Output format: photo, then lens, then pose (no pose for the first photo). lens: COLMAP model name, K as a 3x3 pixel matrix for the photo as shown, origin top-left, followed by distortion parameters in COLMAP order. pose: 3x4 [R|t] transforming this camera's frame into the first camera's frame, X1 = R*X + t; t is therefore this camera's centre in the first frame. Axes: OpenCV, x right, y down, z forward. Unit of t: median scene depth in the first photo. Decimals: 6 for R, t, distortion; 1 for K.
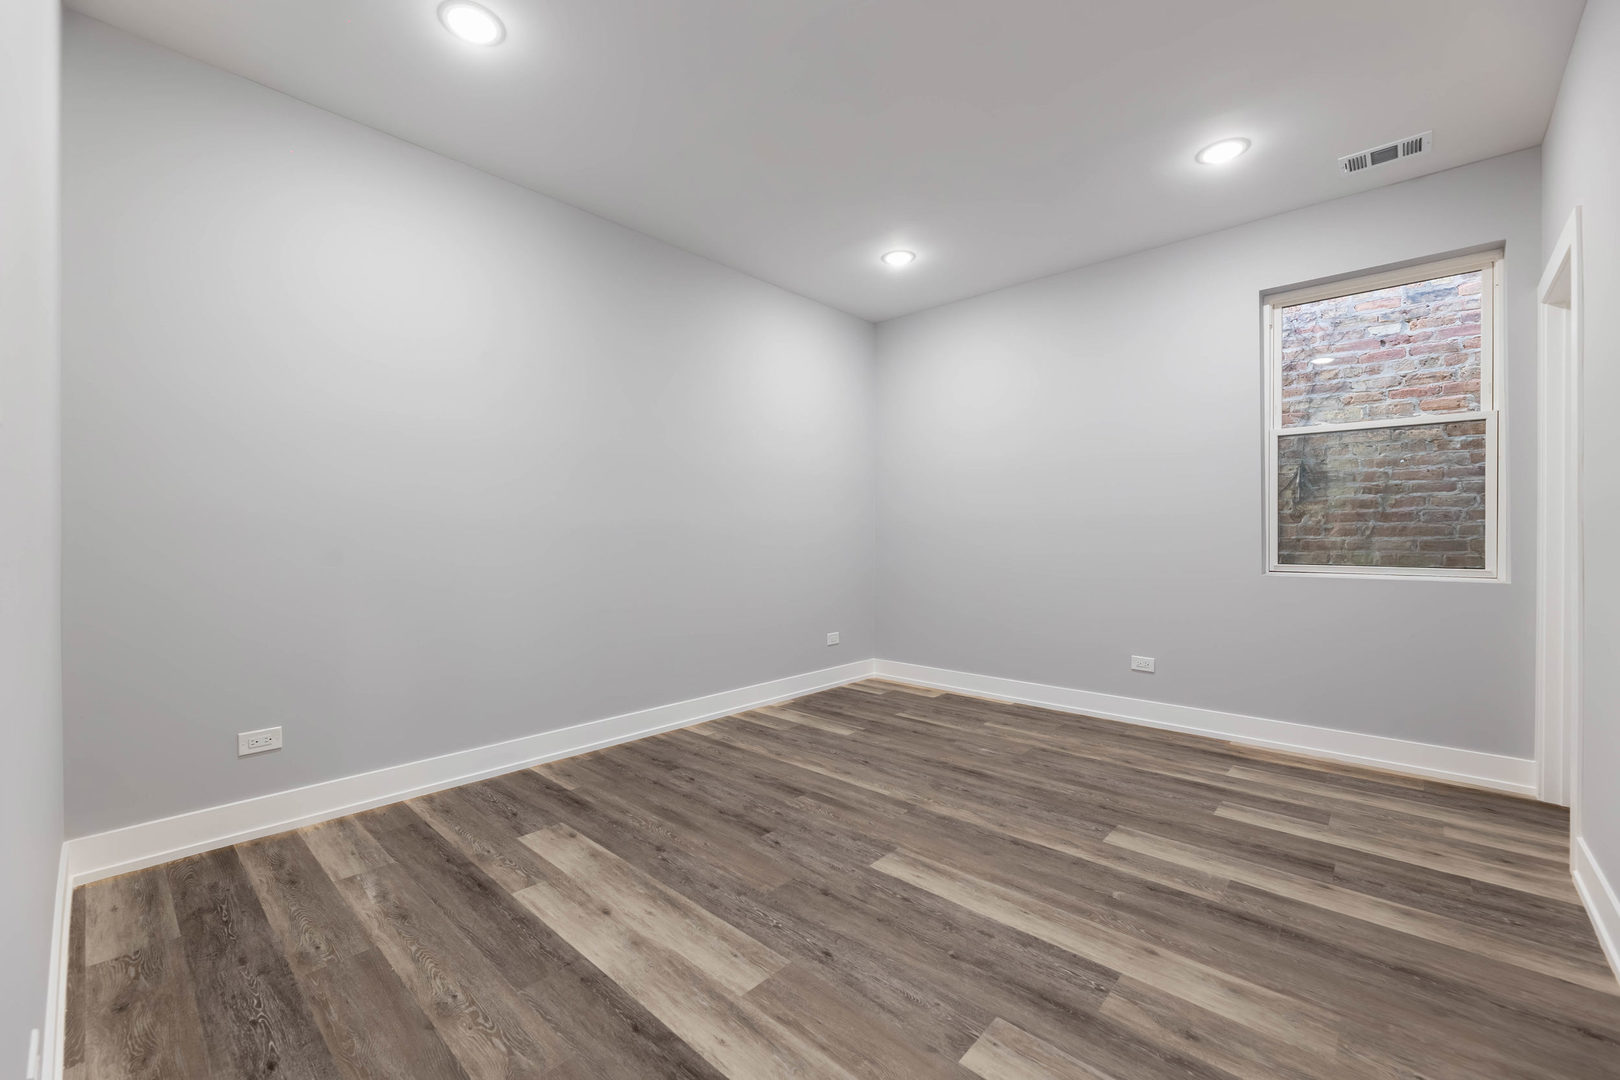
lens RADIAL K [[658.3, 0, 810.0], [0, 658.3, 540.0], [0, 0, 1]] dist [-0.001497, -0.000375]
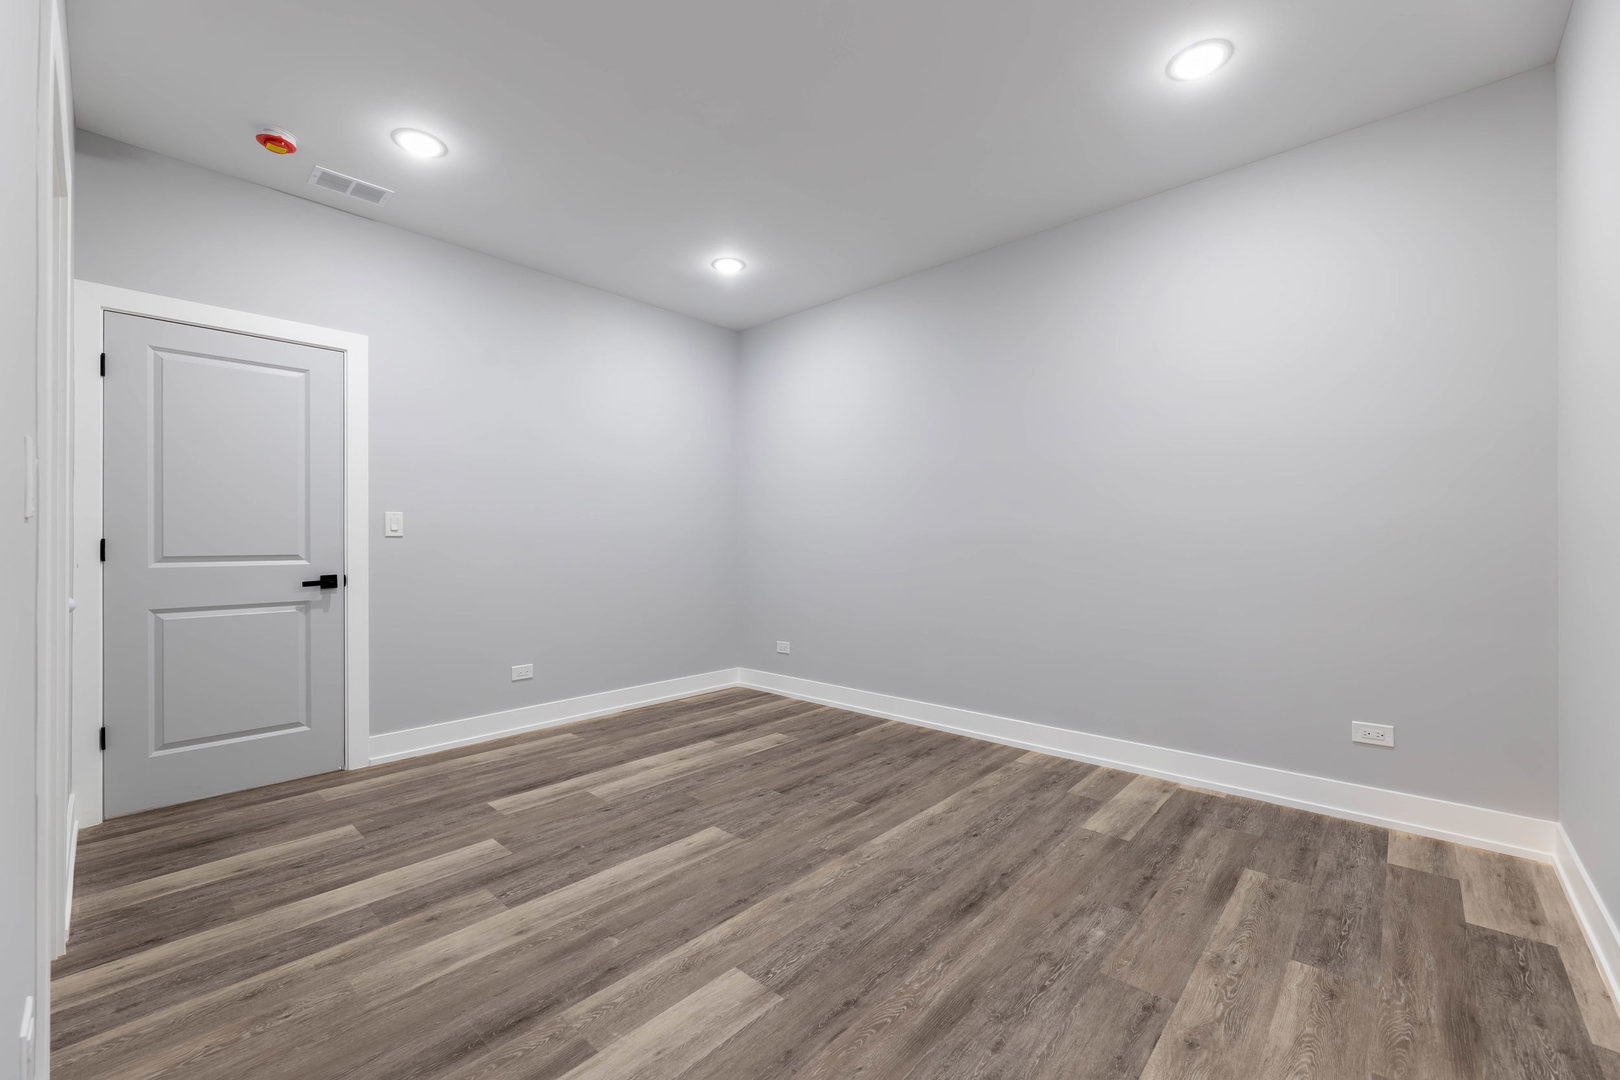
lens RADIAL K [[658.3, 0, 810.0], [0, 658.3, 540.0], [0, 0, 1]] dist [-0.001497, -0.000375]
pose [[-0.002300, -0.004907, -0.999985, 1.074939], [-0.003546, 0.999982, -0.004899, -0.013799], [0.999991, 0.003535, -0.002317, 0.987020]]
